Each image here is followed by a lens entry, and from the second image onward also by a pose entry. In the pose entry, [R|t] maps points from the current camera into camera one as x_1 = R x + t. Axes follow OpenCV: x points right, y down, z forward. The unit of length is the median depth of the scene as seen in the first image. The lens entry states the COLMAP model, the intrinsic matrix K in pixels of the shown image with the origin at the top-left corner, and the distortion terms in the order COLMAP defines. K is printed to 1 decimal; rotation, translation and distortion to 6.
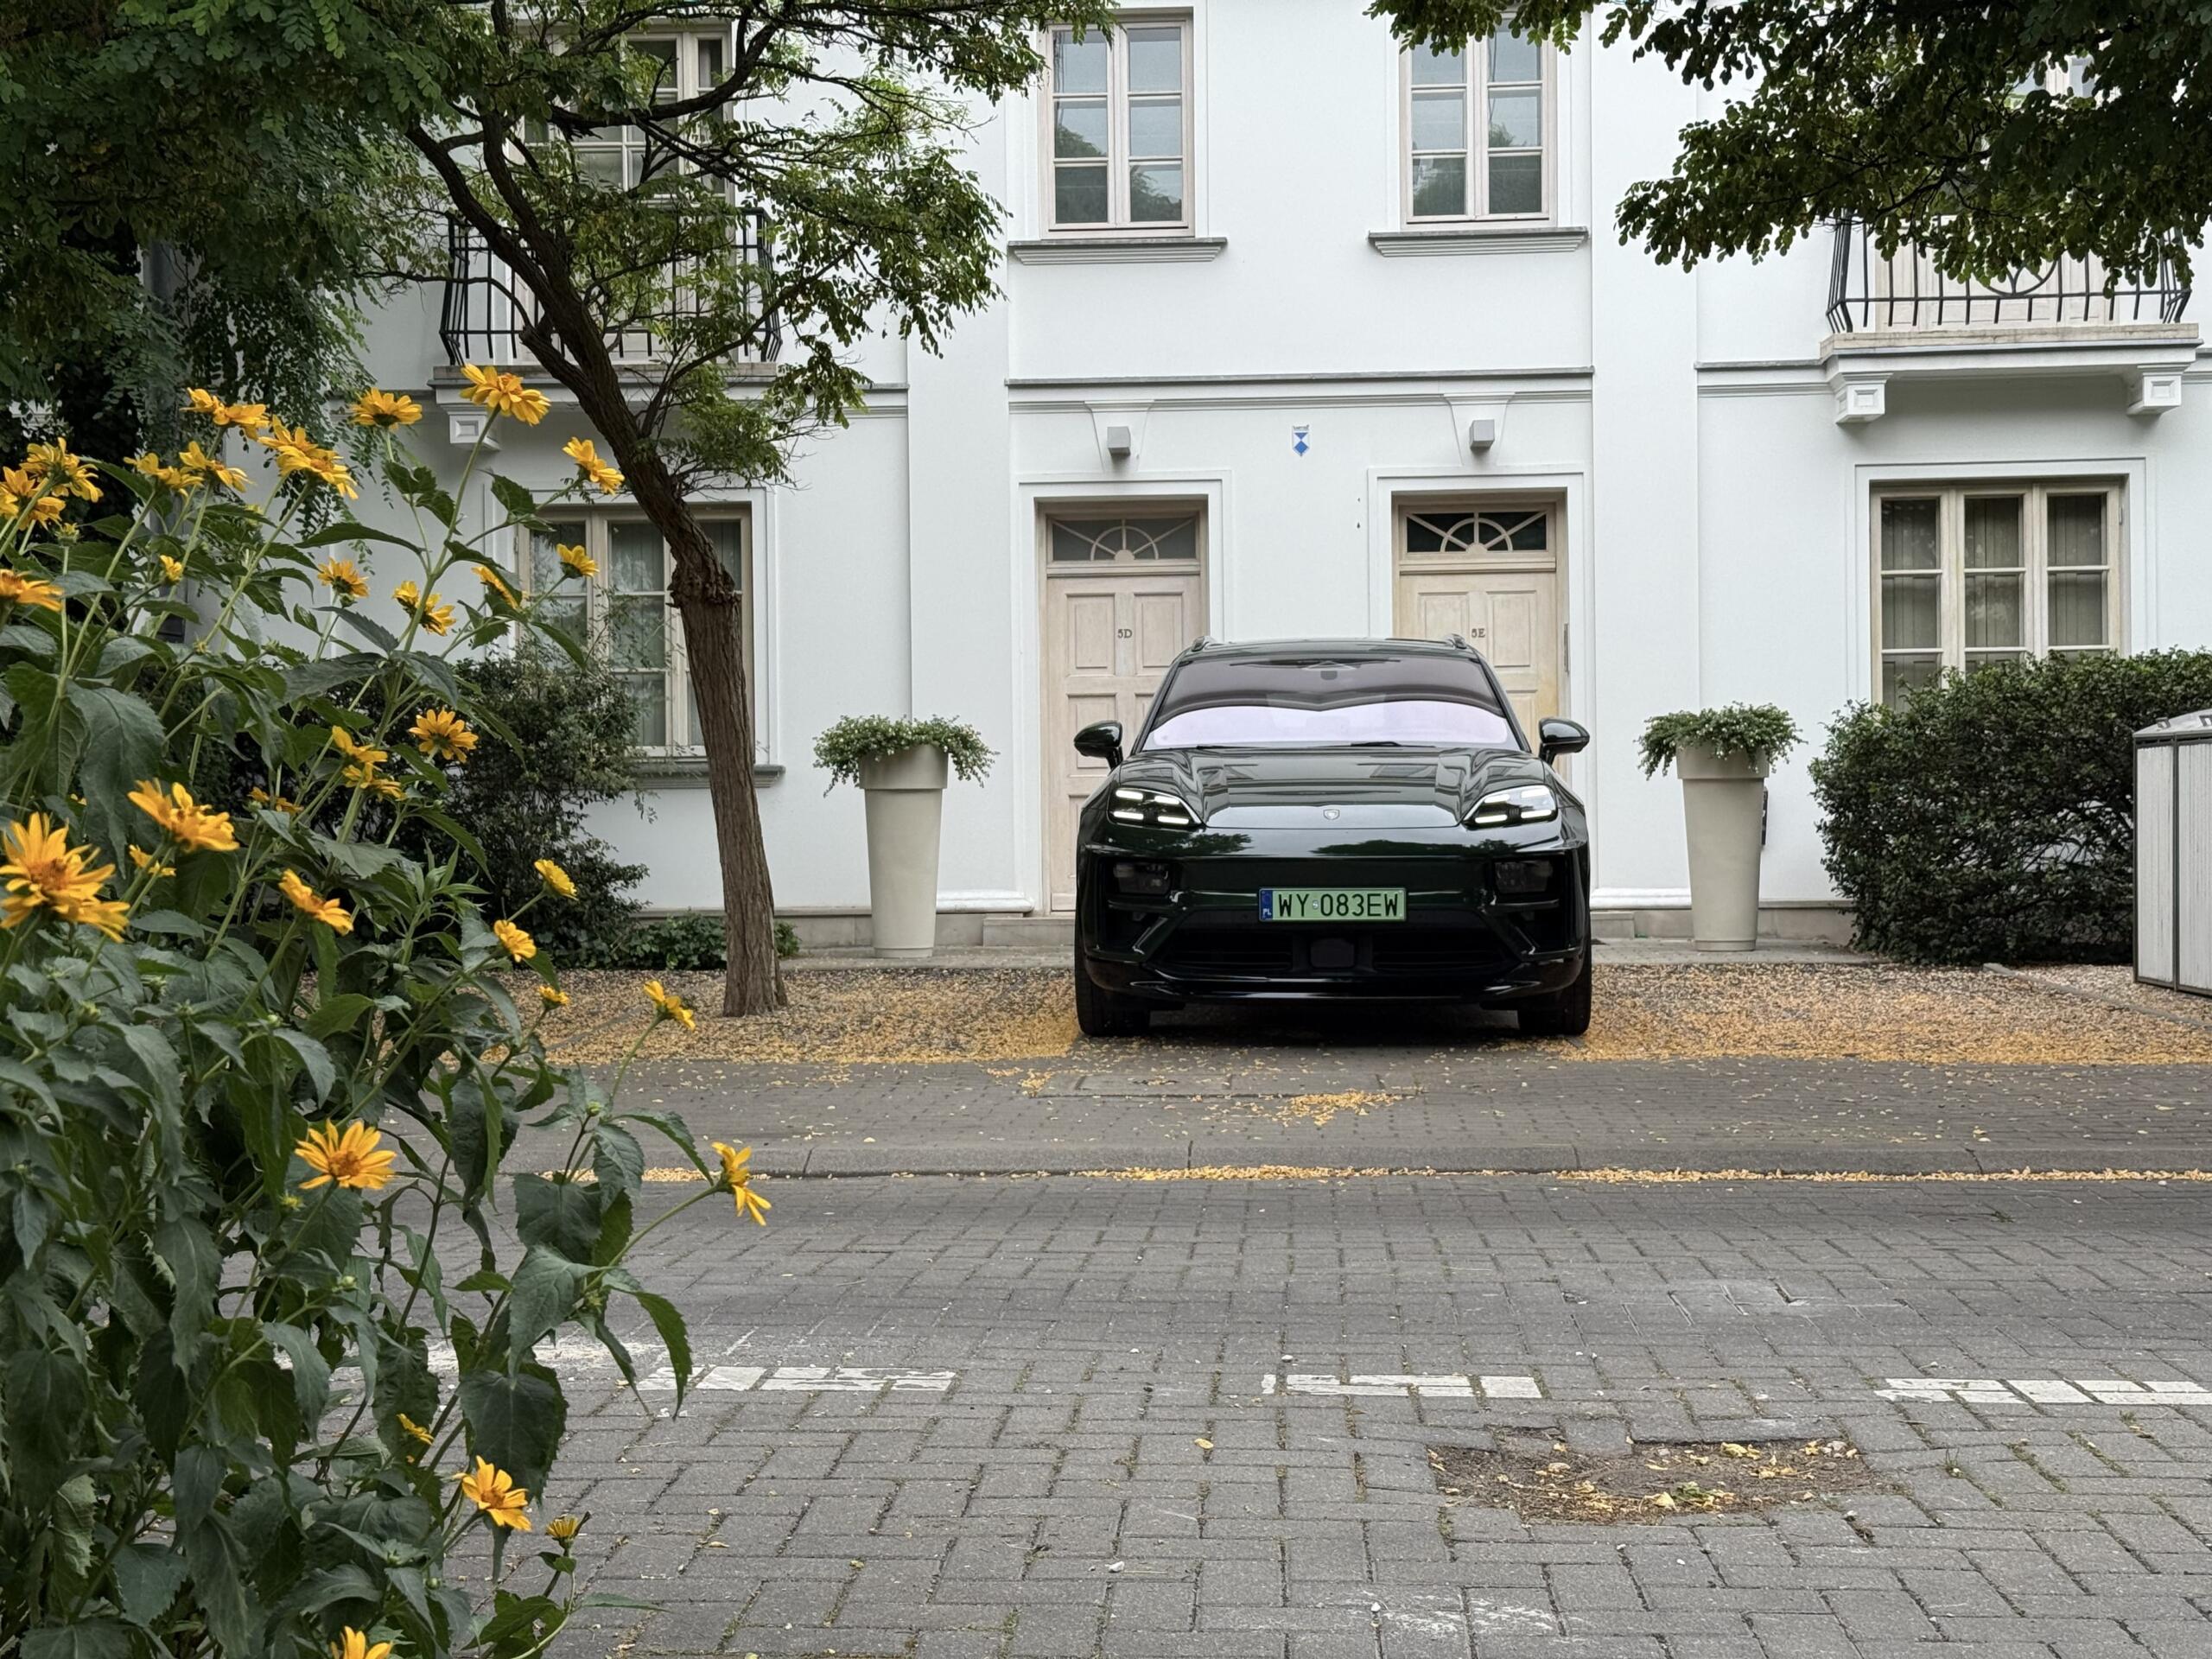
lens RADIAL K [[3083.9, 0, 1132.9], [0, 3083.9, 769.1], [0, 0, 1]] dist [0.139549, 0.000000]
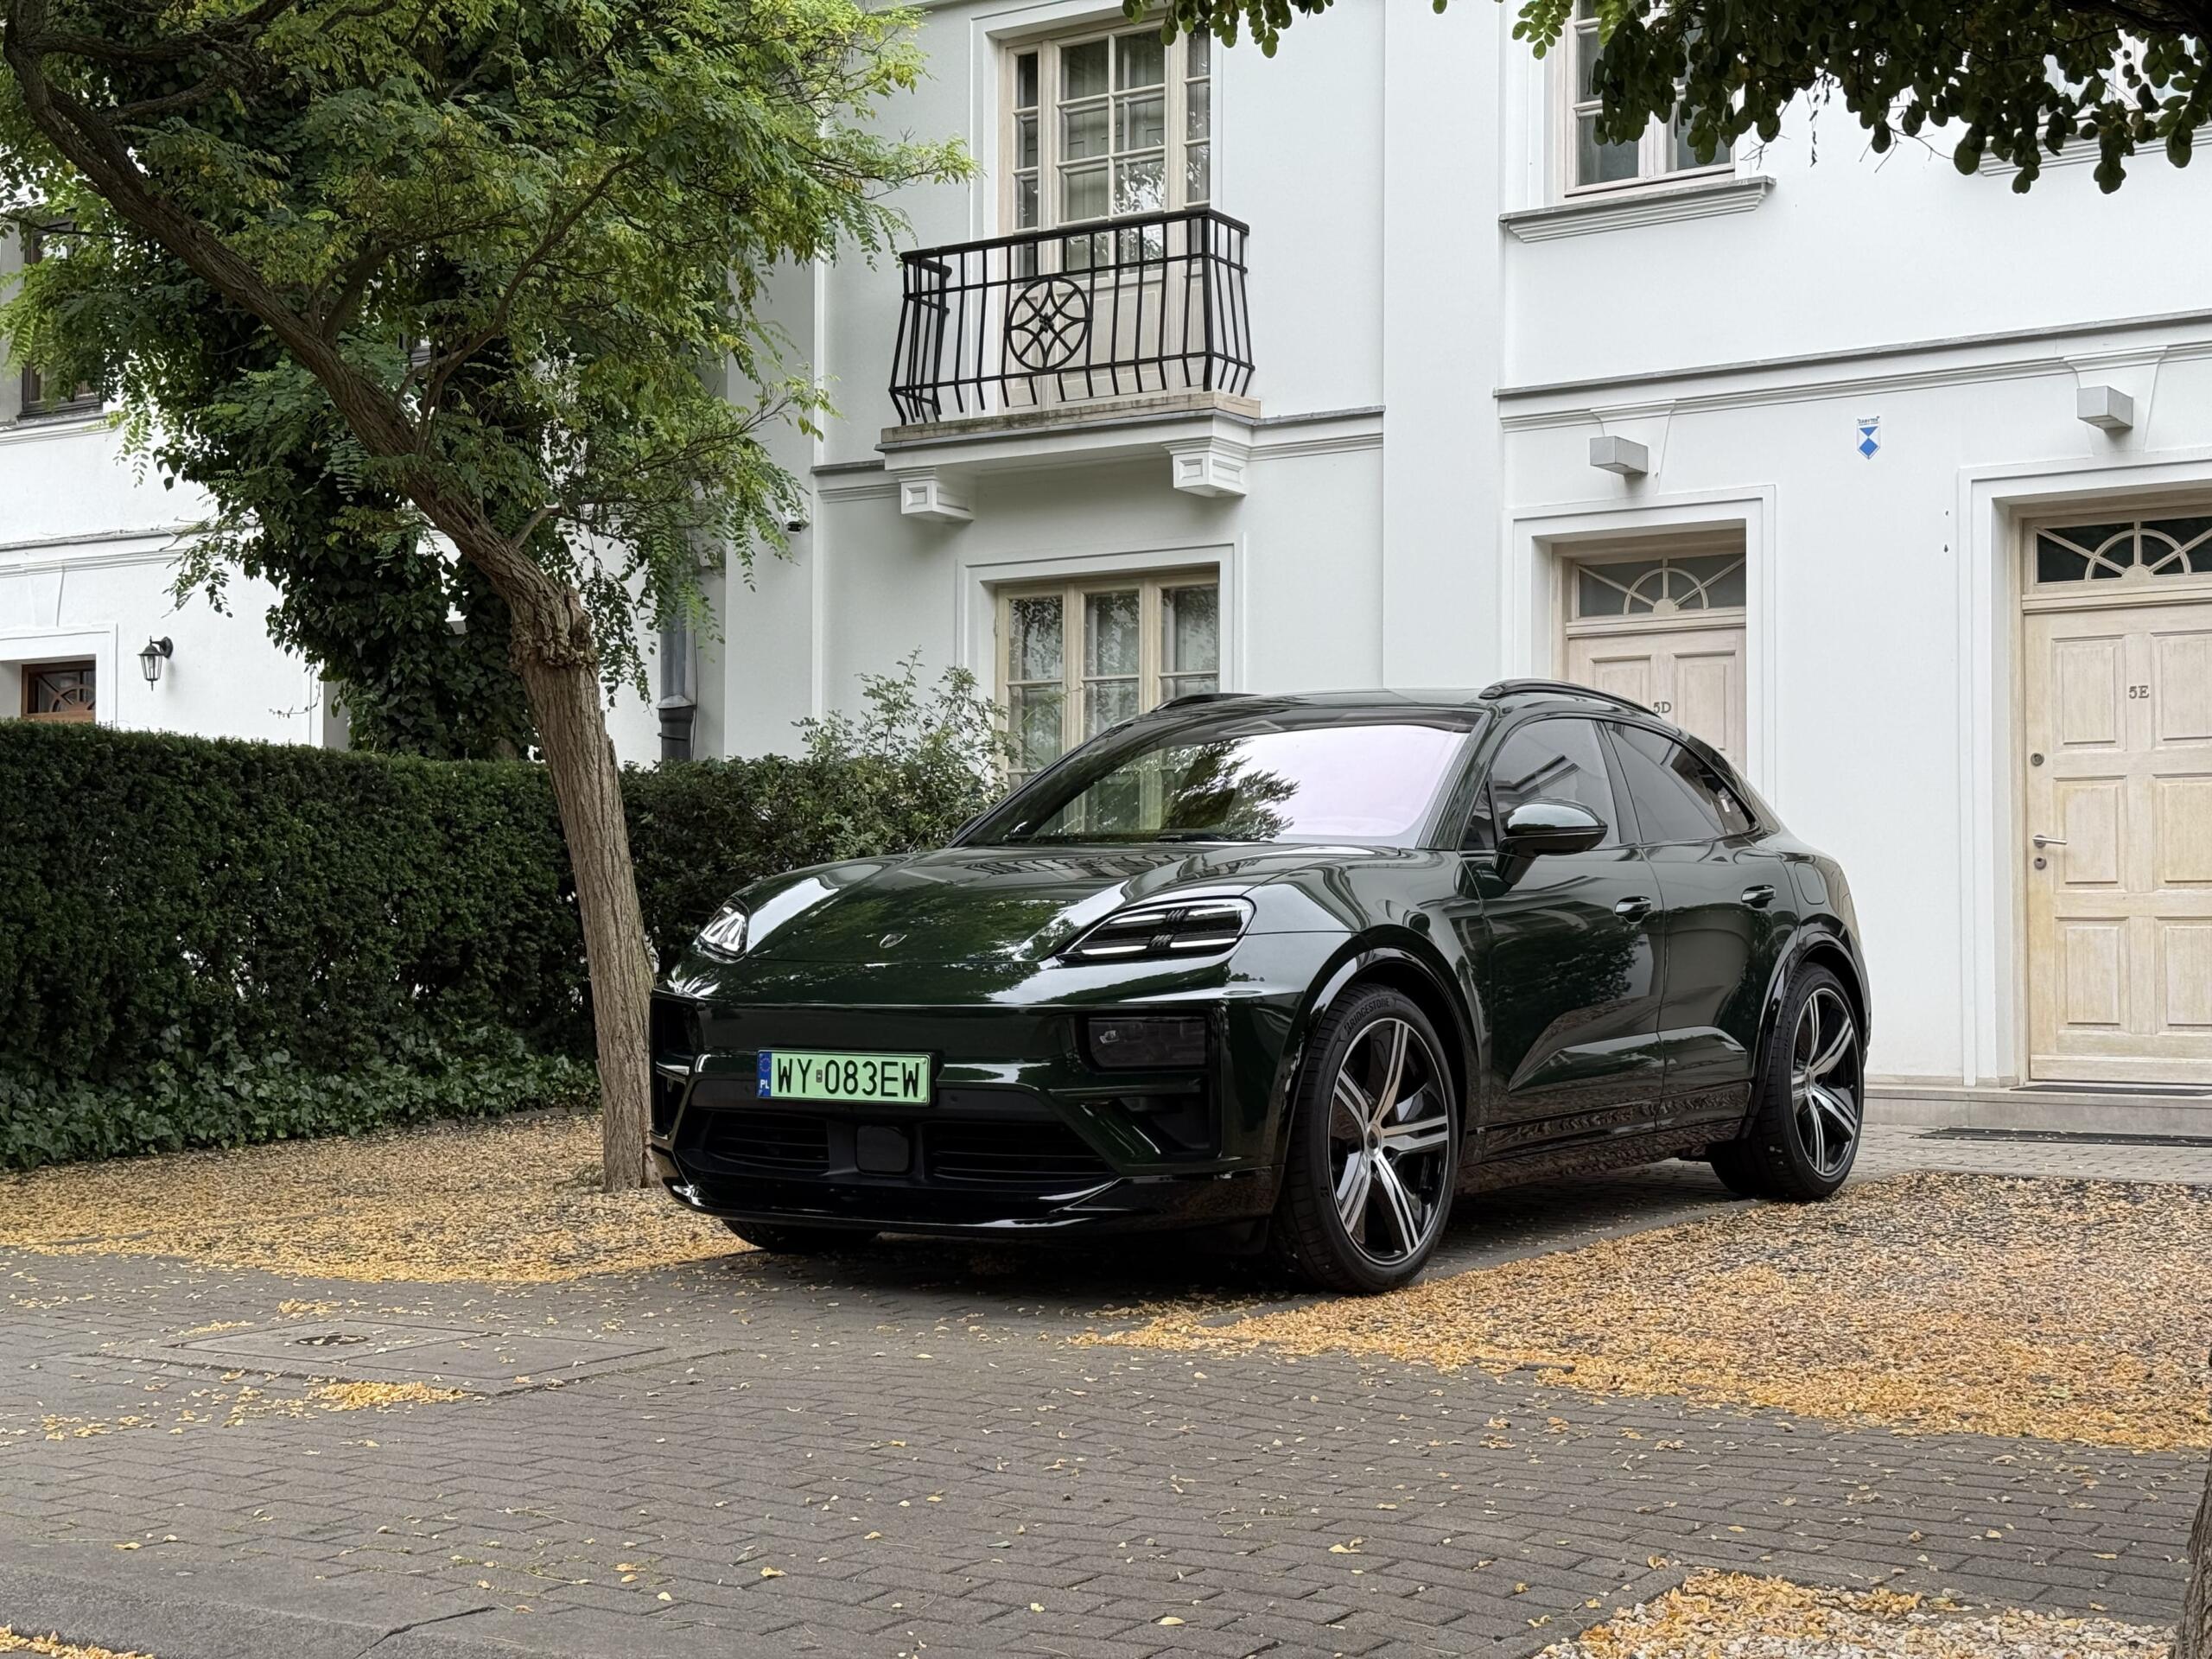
lens RADIAL K [[3083.9, 0, 1090.1], [0, 3083.9, 846.4], [0, 0, 1]] dist [0.139549, 0.000000]
pose [[0.861807, -0.003688, -0.507223, 0.291520], [-0.004742, 0.999871, -0.015327, 0.003631], [0.507214, 0.015614, 0.861679, 0.286018]]
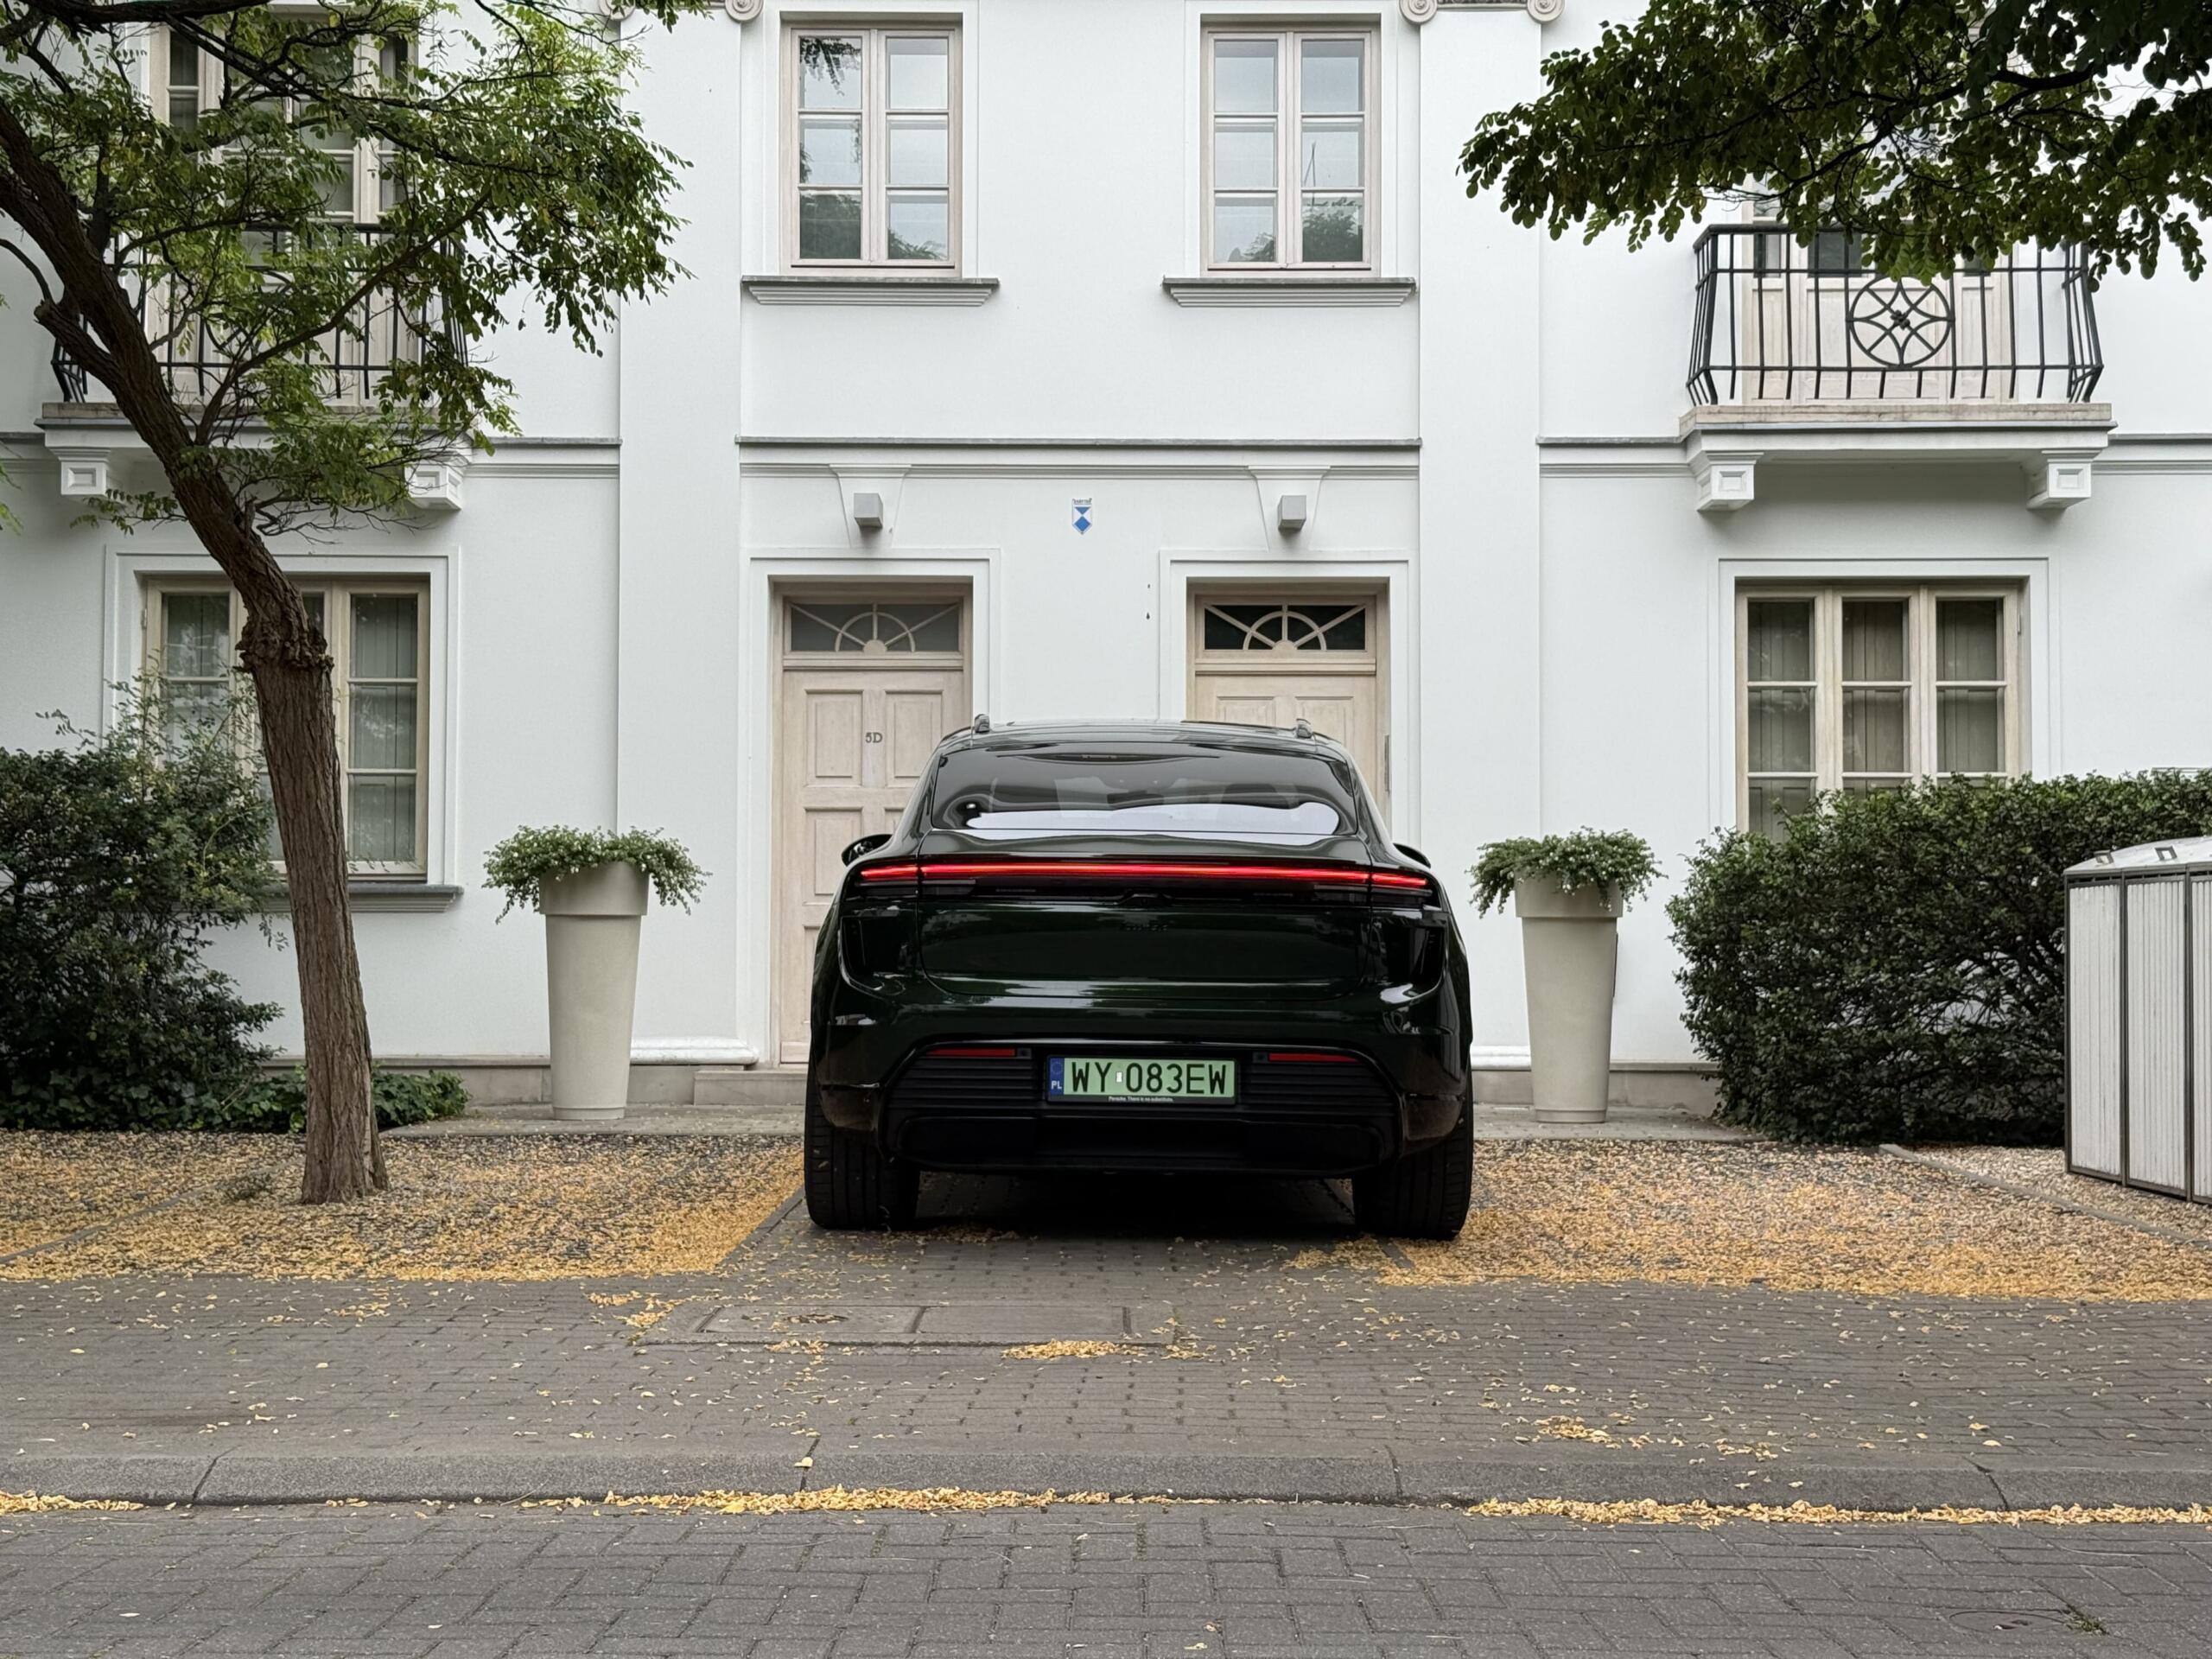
lens RADIAL K [[3083.9, 0, 1107.5], [0, 3083.9, 782.9], [0, 0, 1]] dist [0.139549, 0.000000]
pose [[0.998633, 0.017555, 0.049238, 0.022034], [-0.015509, 0.999012, -0.041637, 0.003402], [-0.049921, 0.040817, 0.997919, 0.159232]]
